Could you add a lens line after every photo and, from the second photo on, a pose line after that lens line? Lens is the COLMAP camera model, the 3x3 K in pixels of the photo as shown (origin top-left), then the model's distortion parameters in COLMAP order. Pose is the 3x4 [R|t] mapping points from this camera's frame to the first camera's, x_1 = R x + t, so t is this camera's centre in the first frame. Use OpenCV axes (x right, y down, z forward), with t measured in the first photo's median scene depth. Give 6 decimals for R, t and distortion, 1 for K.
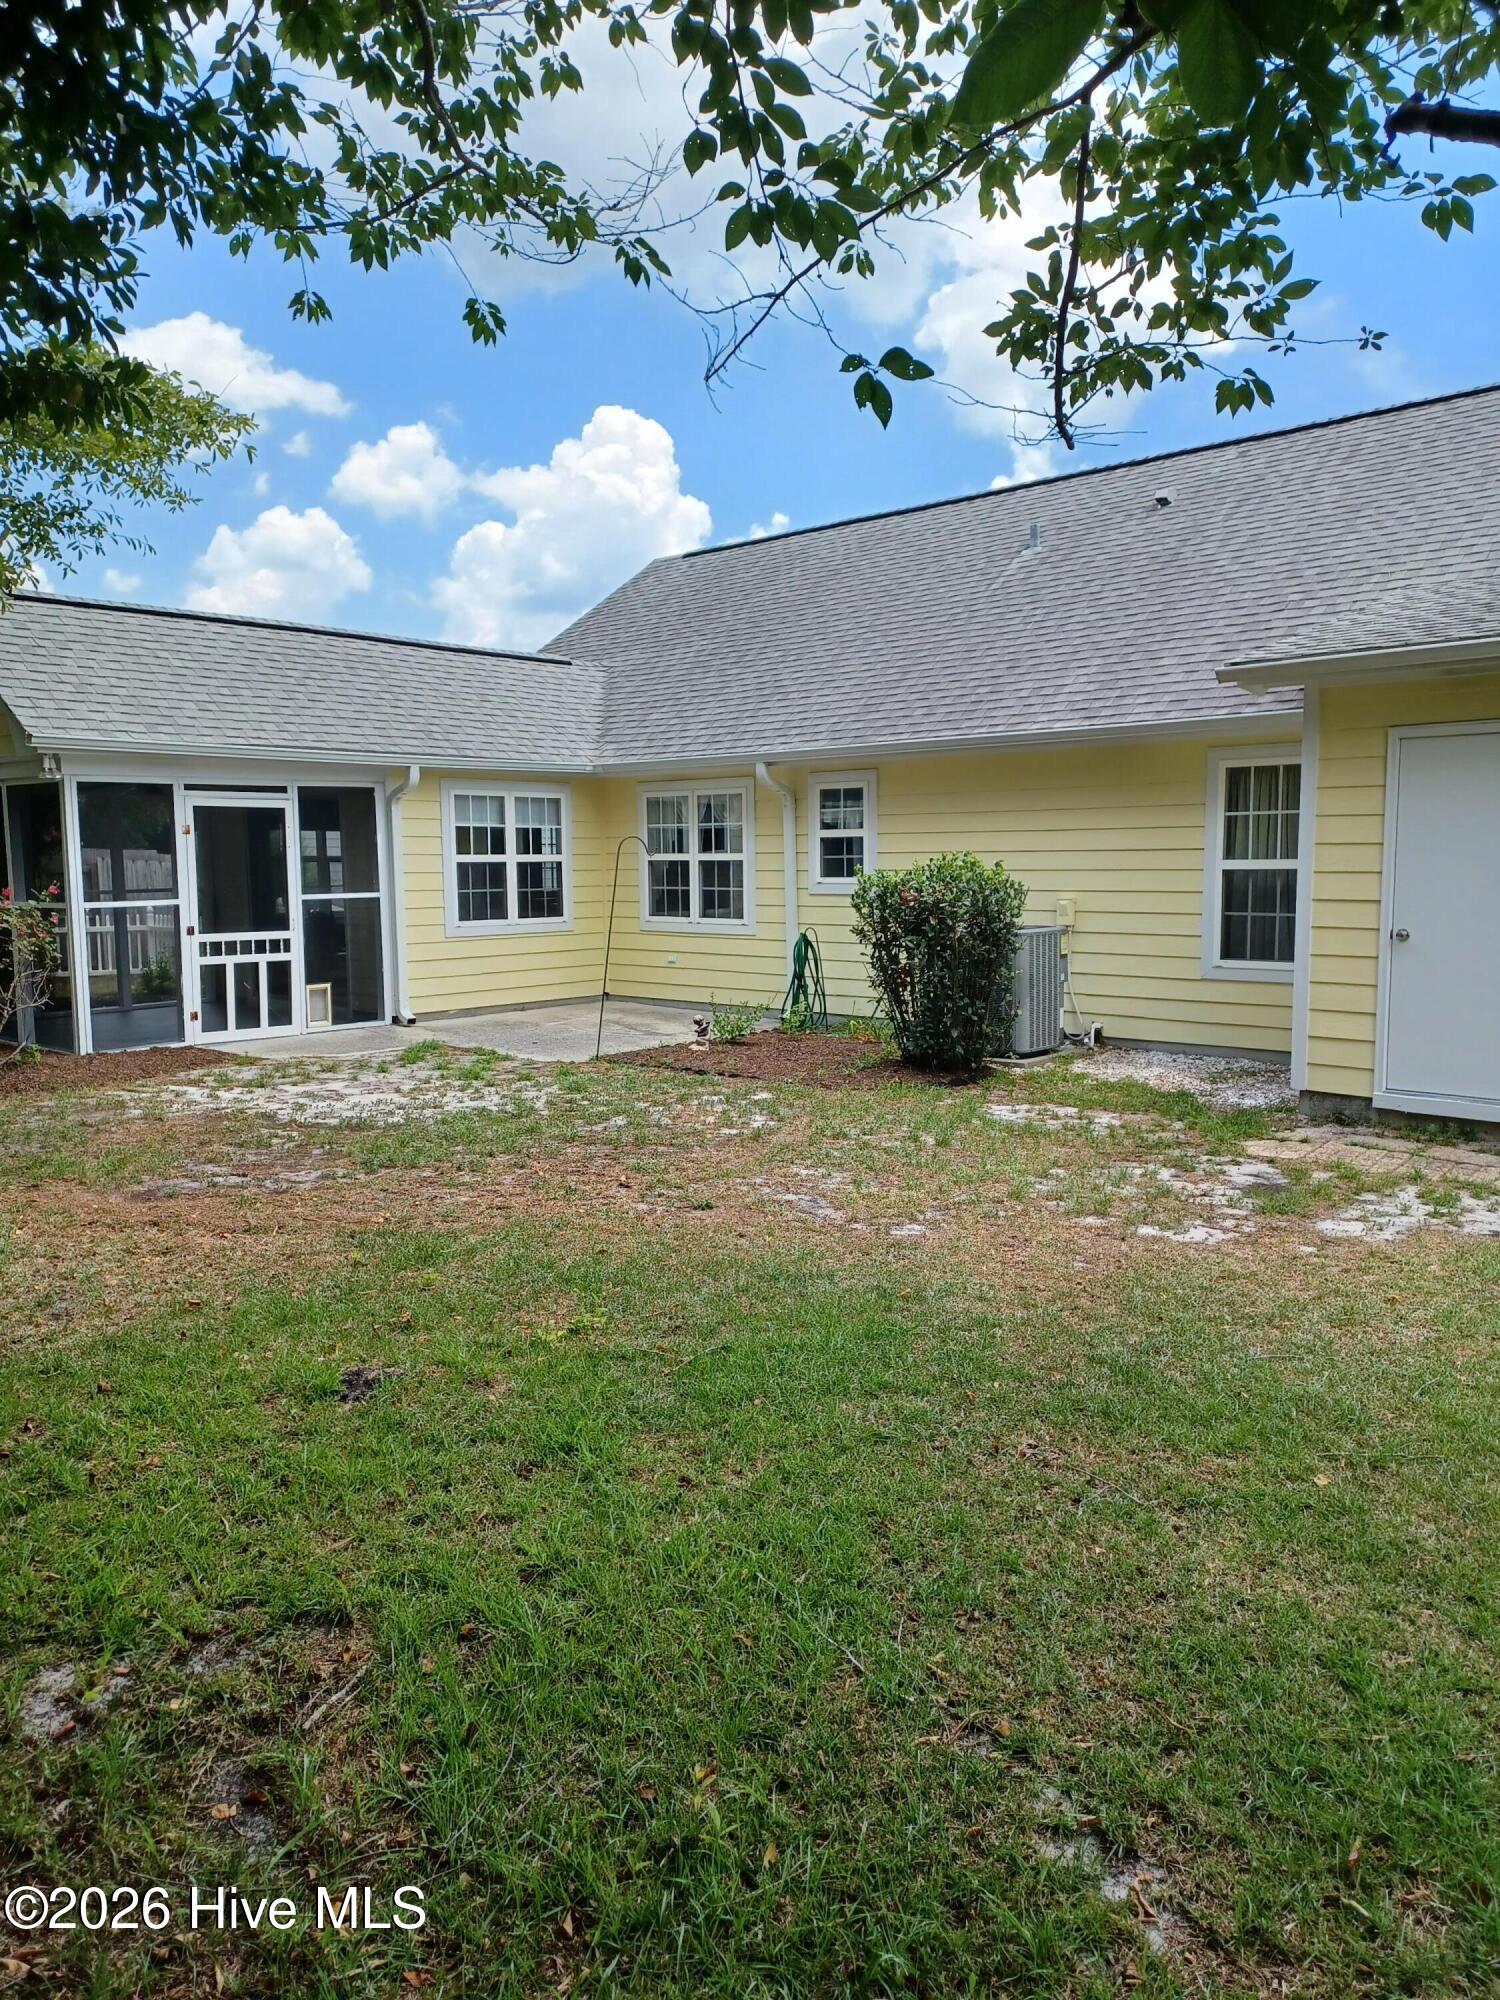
lens RADIAL K [[1451.4, 0, 756.5], [0, 1451.4, 1039.3], [0, 0, 1]] dist [0.045778, -0.002037]
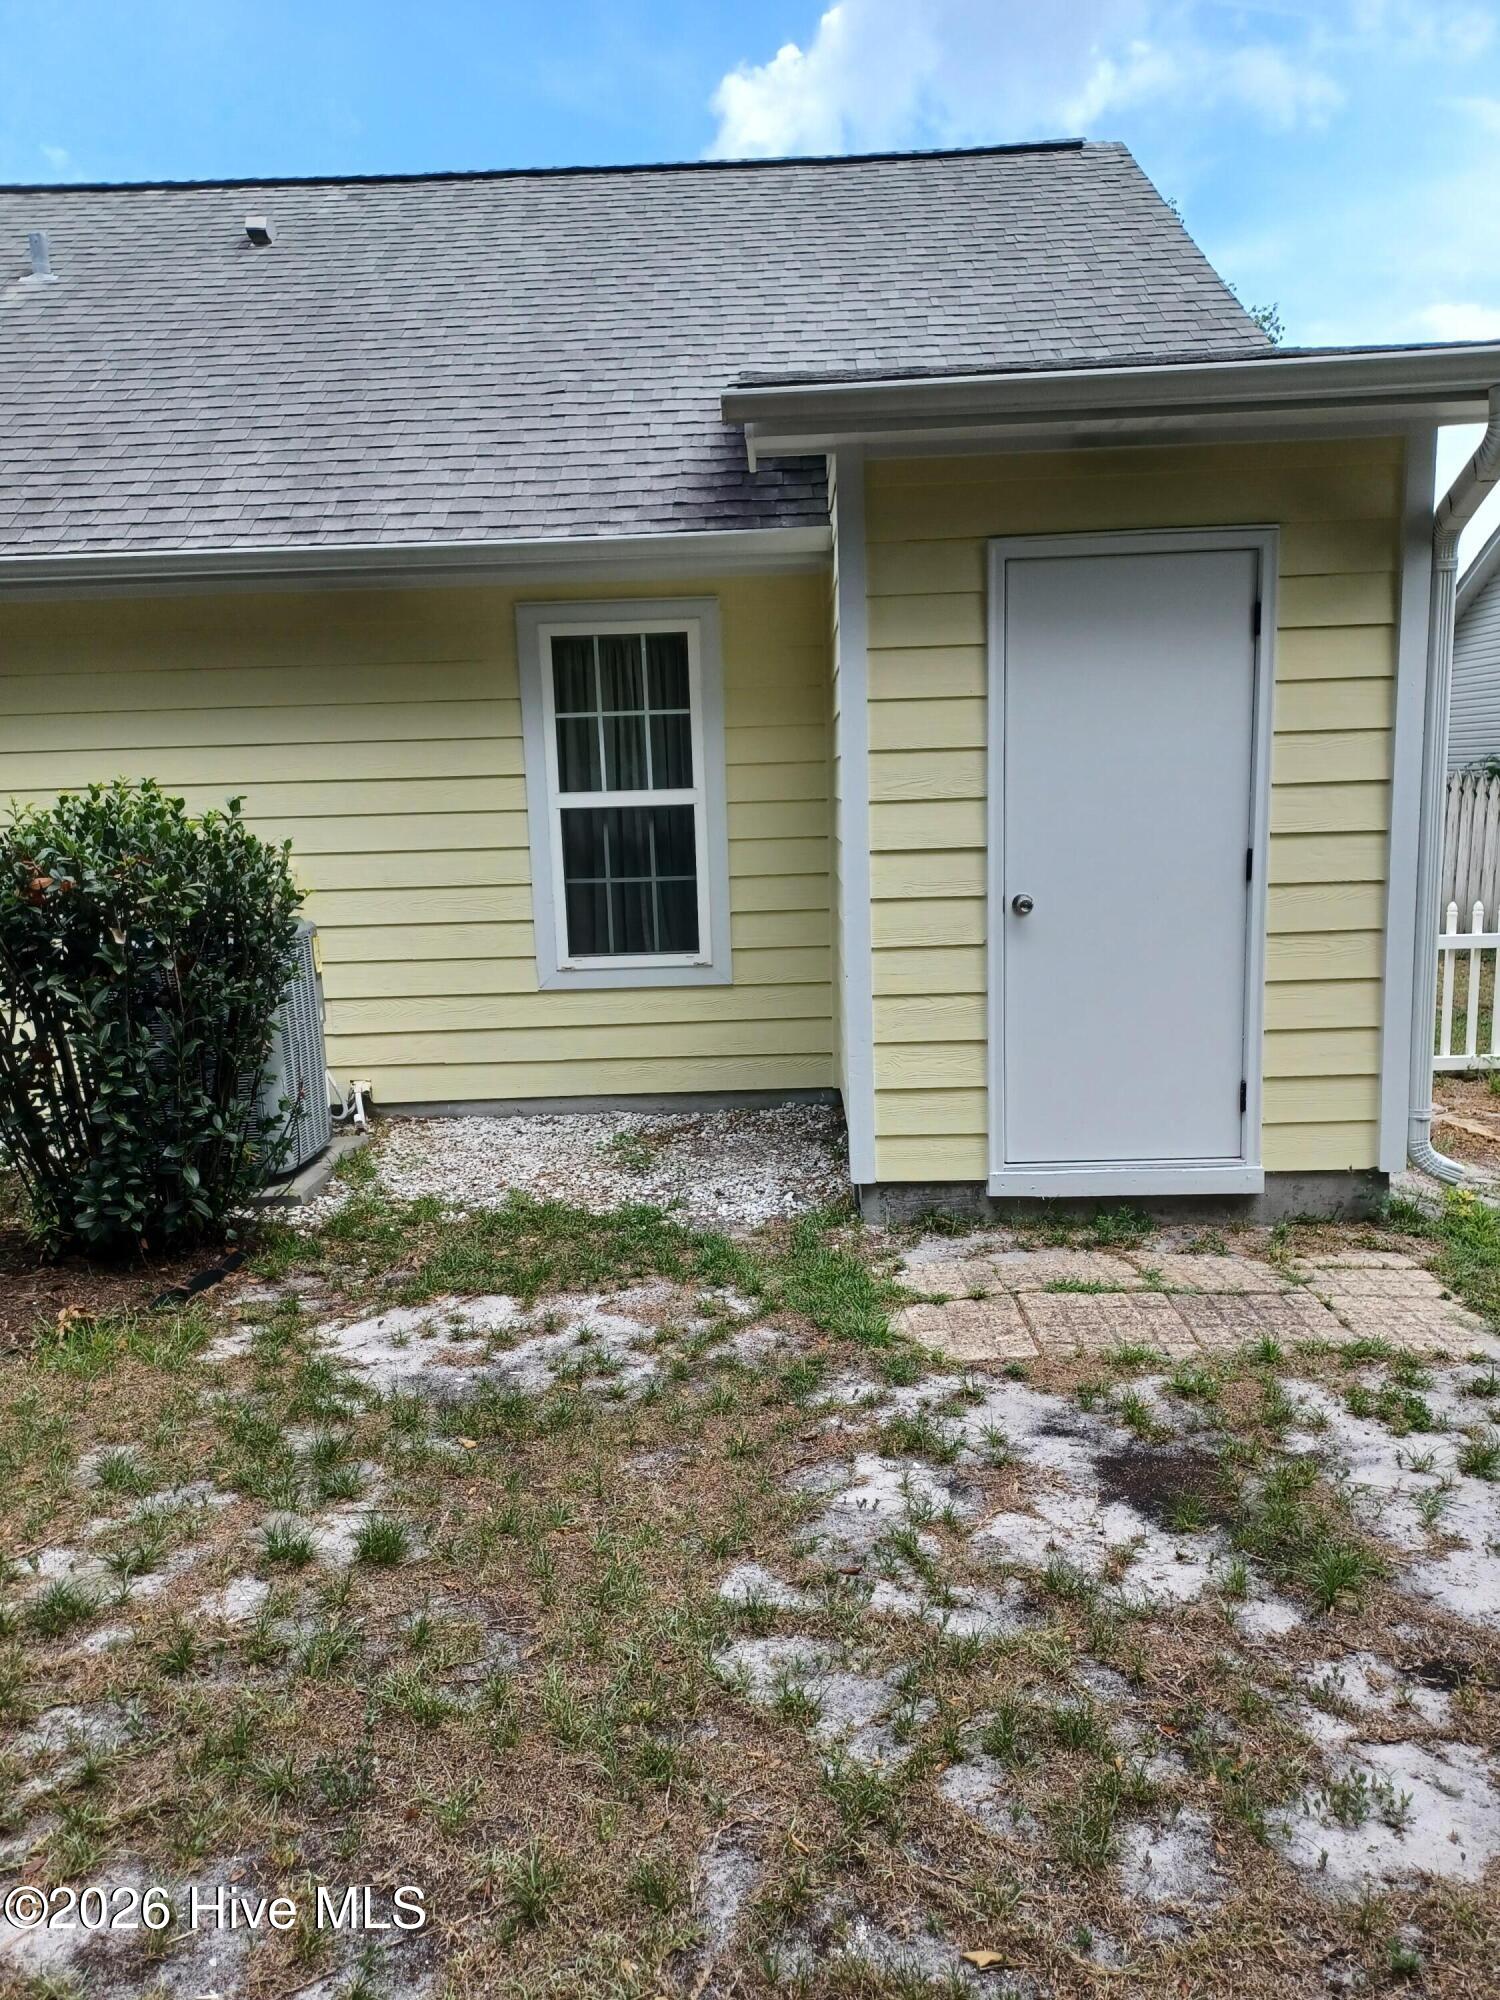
lens RADIAL K [[1451.4, 0, 756.5], [0, 1451.4, 1039.3], [0, 0, 1]] dist [0.045778, -0.002037]
pose [[0.759137, -0.126906, 0.638440, -0.016768], [0.108096, 0.991770, 0.068608, -0.058605], [-0.641893, 0.016930, 0.766608, 0.526827]]
